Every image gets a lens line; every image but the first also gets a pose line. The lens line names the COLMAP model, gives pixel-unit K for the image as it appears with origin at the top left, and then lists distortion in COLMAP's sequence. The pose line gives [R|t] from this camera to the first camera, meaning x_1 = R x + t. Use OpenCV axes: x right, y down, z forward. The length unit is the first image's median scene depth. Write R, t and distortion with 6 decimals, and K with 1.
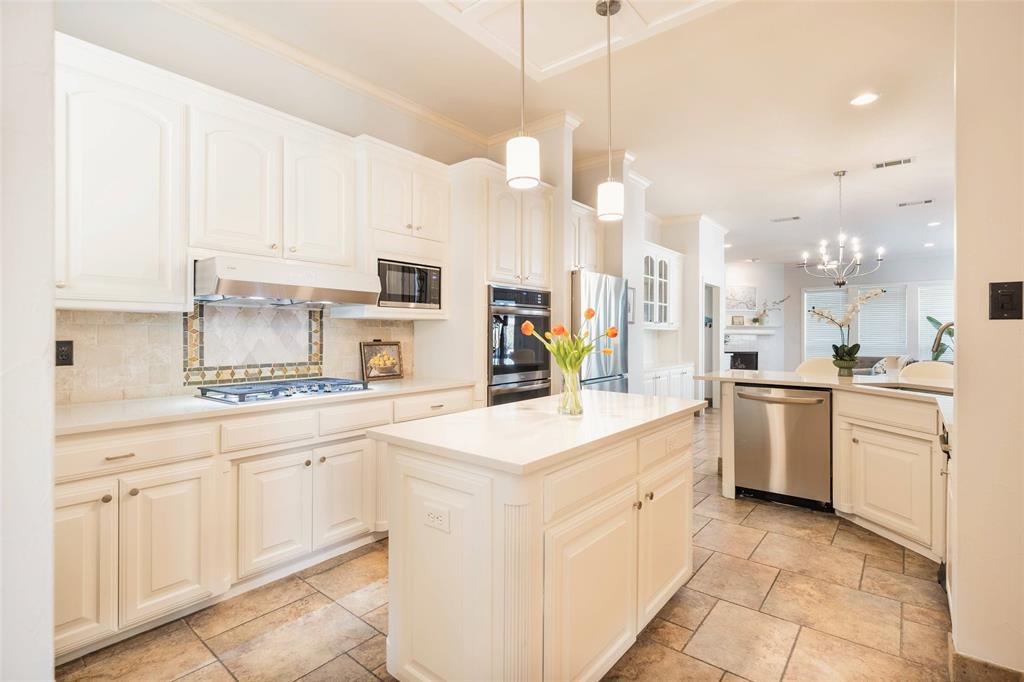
lens RADIAL K [[486.5, 0, 512.8], [0, 486.5, 332.1], [0, 0, 1]] dist [-0.002532, -0.000418]
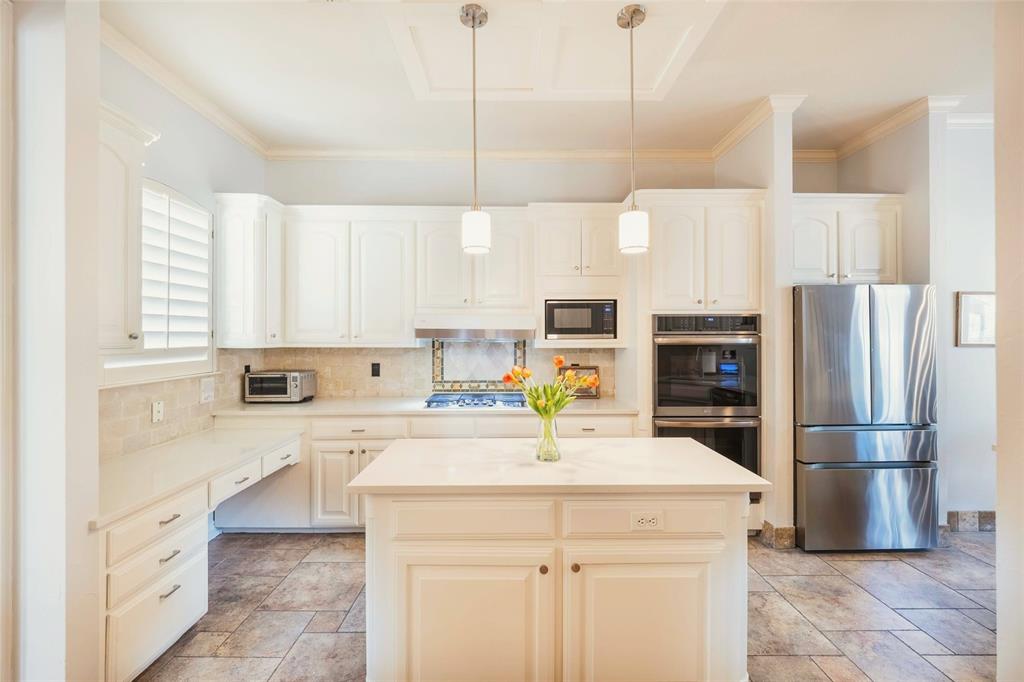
lens RADIAL K [[439.1, 0, 510.9], [0, 439.1, 334.4], [0, 0, 1]] dist [0.000844, -0.000467]
pose [[0.633072, -0.008444, -0.774047, 0.505916], [0.002350, 0.999957, -0.008986, -0.053865], [0.774089, 0.003870, 0.633065, 0.233879]]
